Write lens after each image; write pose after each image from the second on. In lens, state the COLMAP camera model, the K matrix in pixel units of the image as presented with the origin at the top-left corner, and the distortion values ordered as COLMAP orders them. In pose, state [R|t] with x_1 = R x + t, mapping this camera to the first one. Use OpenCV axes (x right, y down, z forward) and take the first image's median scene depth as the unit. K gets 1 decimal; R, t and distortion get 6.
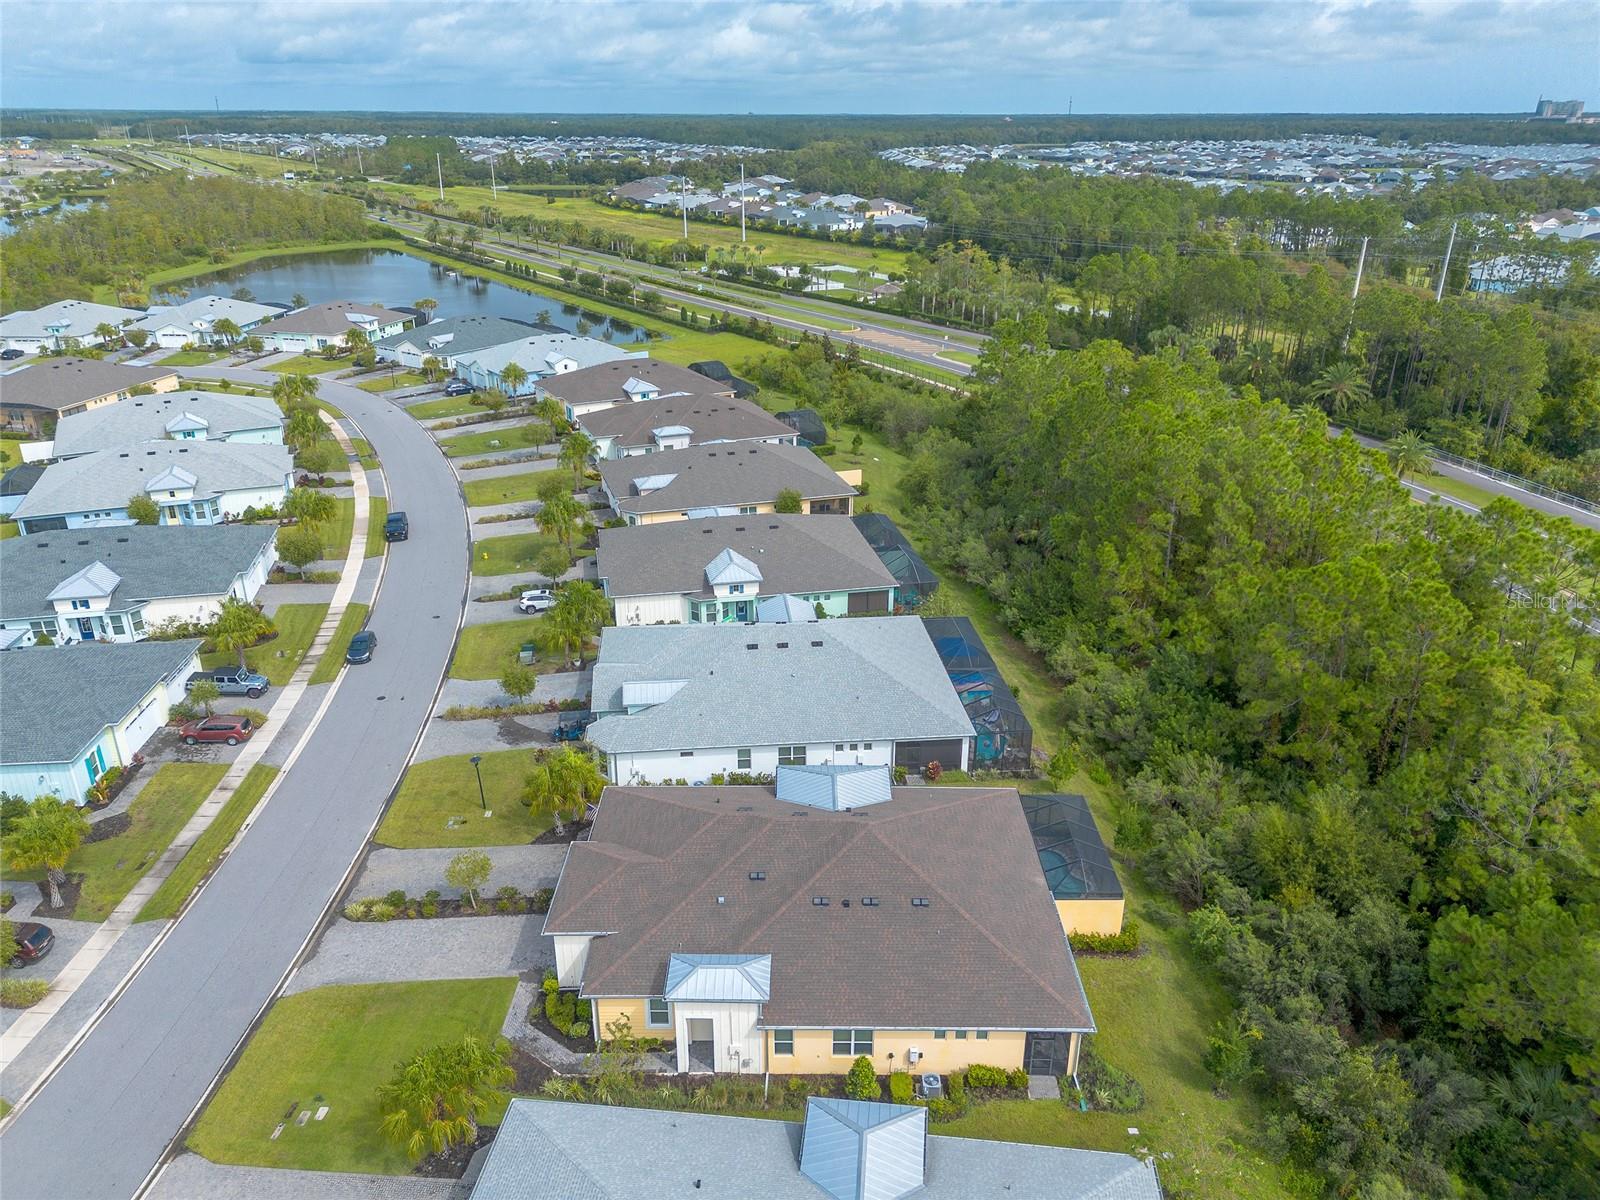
lens RADIAL K [[1131.9, 0, 798.1], [0, 1131.9, 598.5], [0, 0, 1]] dist [0.062014, -0.053979]
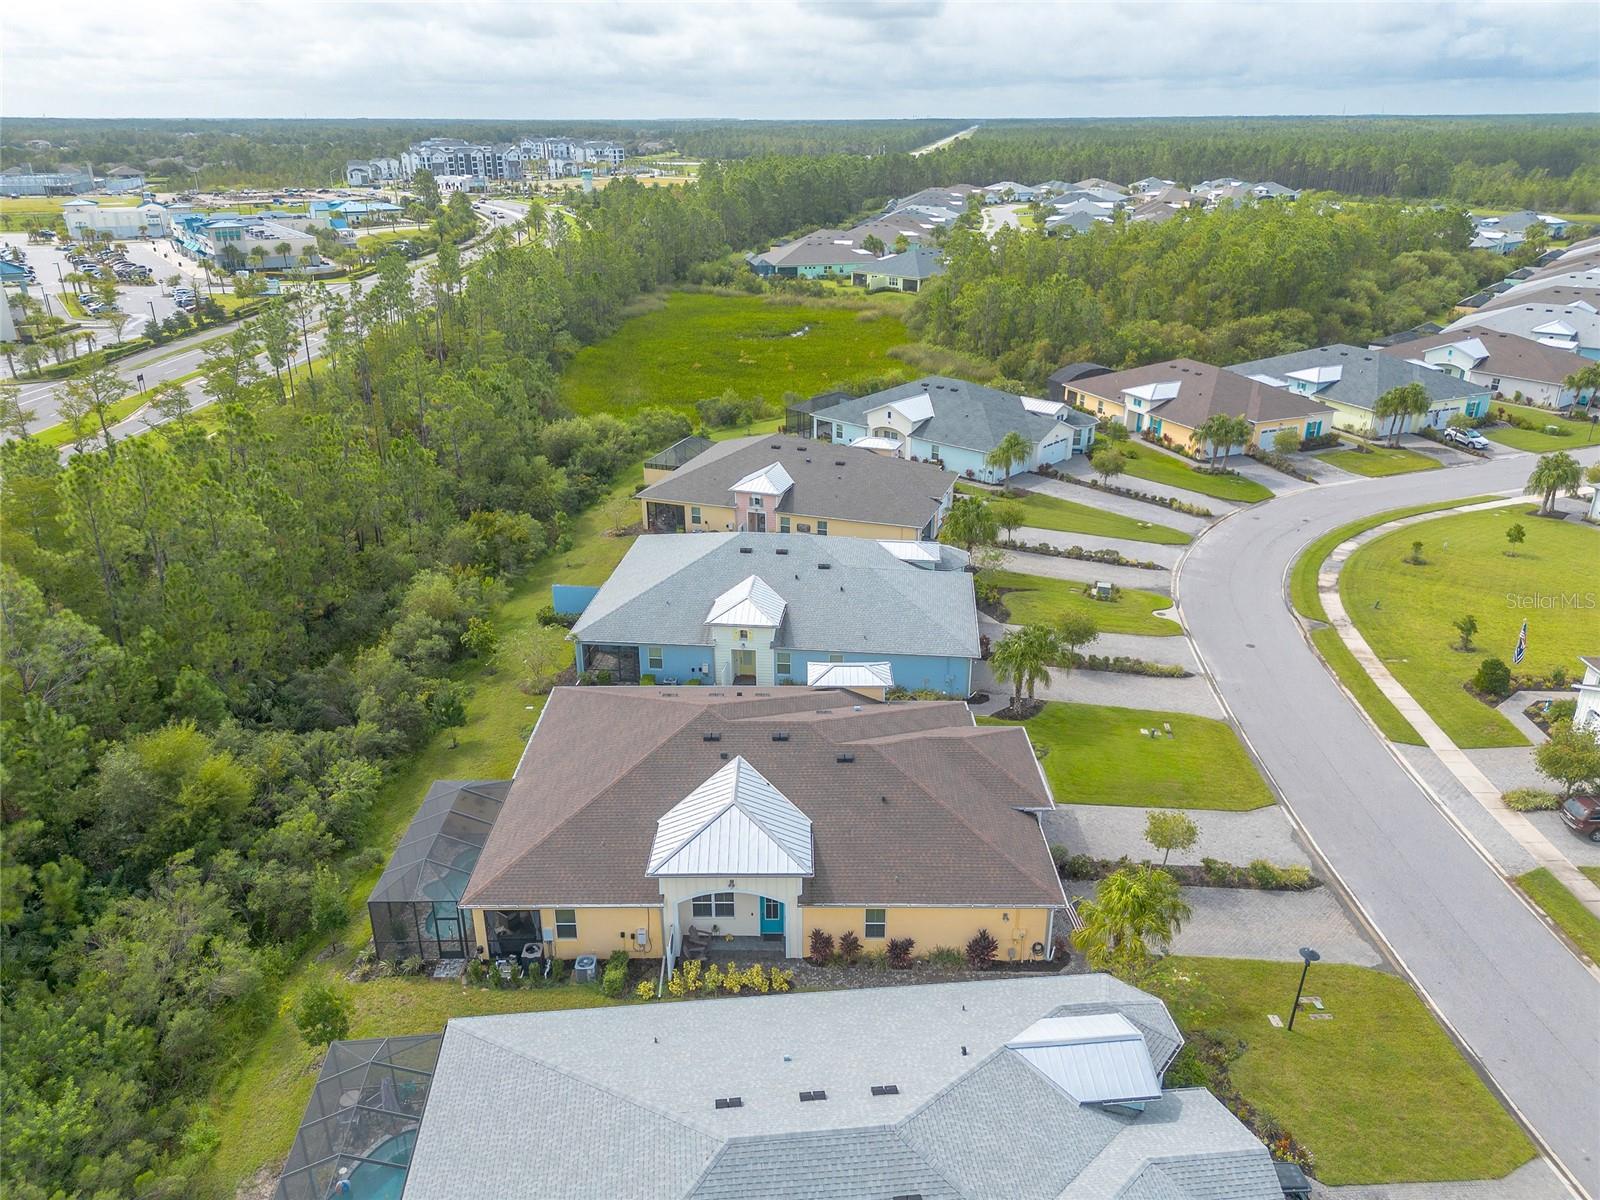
lens RADIAL K [[1120.1, 0, 800.0], [0, 1120.1, 600.0], [0, 0, 1]] dist [0.097215, -0.097231]
pose [[-0.999991, -0.002108, -0.003558, -0.006793], [-0.004024, 0.694199, 0.719772, -0.341909], [0.000953, 0.719780, -0.694201, 1.026093]]
